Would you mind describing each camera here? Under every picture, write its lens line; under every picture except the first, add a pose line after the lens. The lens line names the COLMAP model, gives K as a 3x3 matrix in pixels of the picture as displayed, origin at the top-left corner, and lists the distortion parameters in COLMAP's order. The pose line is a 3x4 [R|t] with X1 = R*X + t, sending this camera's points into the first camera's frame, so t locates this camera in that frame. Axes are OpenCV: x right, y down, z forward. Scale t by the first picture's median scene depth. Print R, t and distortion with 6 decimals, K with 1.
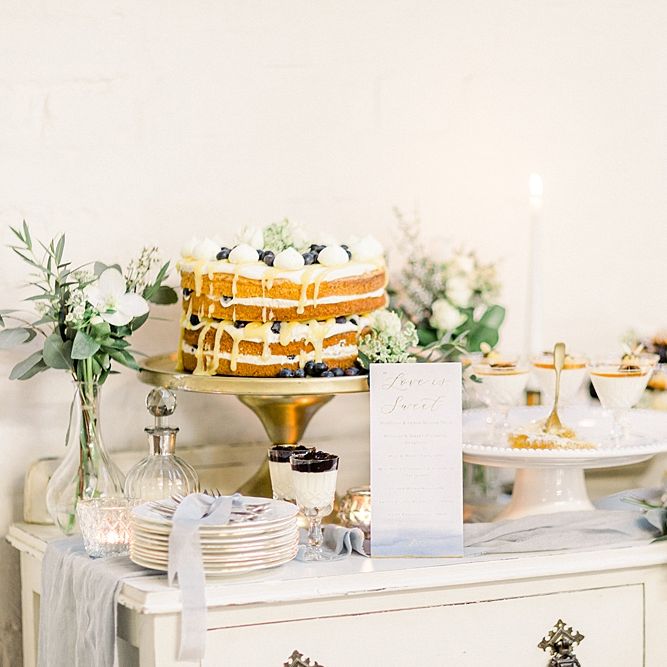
lens RADIAL K [[2569.6, 0, 338.4], [0, 2569.6, 335.2], [0, 0, 1]] dist [-0.087648, 0.000000]
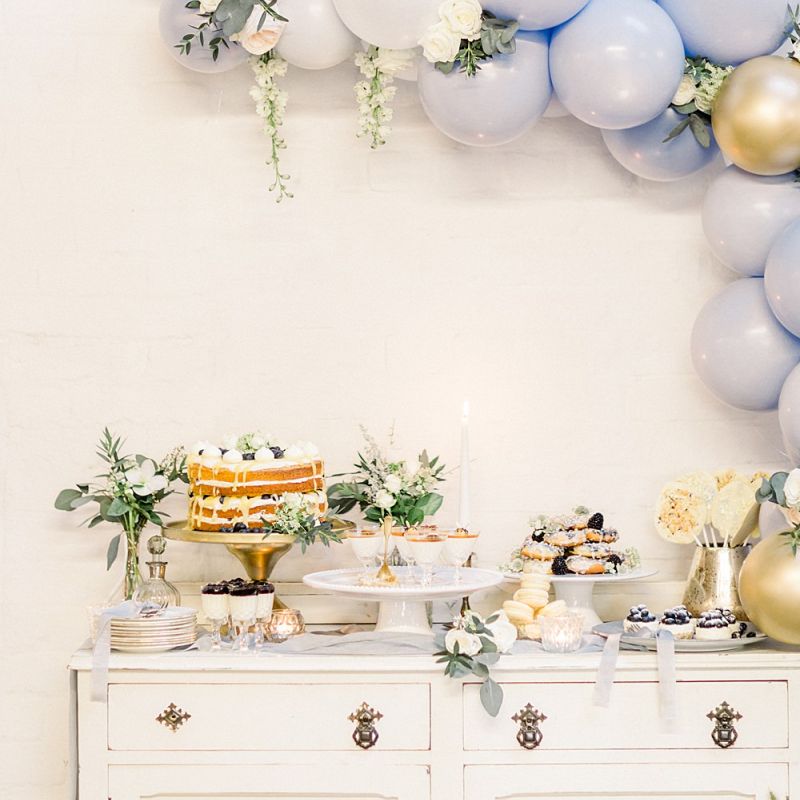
lens RADIAL K [[2903.8, 0, 445.8], [0, 2903.8, 325.0], [0, 0, 1]] dist [-0.011517, 0.000000]
pose [[0.891490, 0.010509, -0.452919, 0.880730], [-0.046587, 0.996558, -0.068575, 0.005568], [0.450639, 0.082234, 0.888911, -0.494794]]
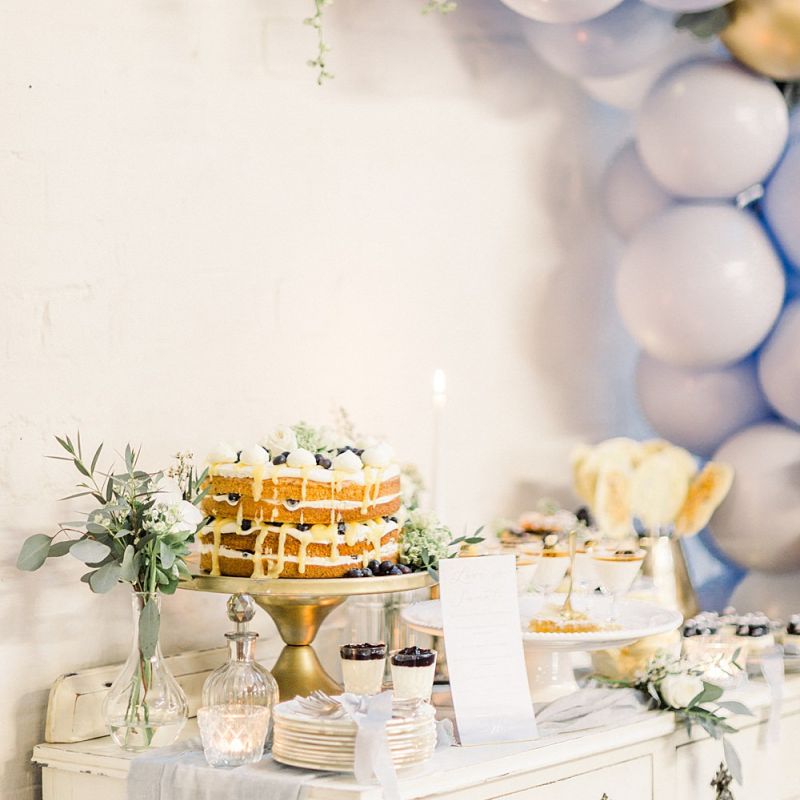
lens RADIAL K [[2903.8, 0, 368.5], [0, 2903.8, 290.3], [0, 0, 1]] dist [-0.011517, 0.000000]
pose [[0.898249, -0.005767, 0.439449, -0.521335], [0.042425, 0.996382, -0.073642, -0.011997], [-0.437434, 0.084792, 0.895244, -0.049676]]
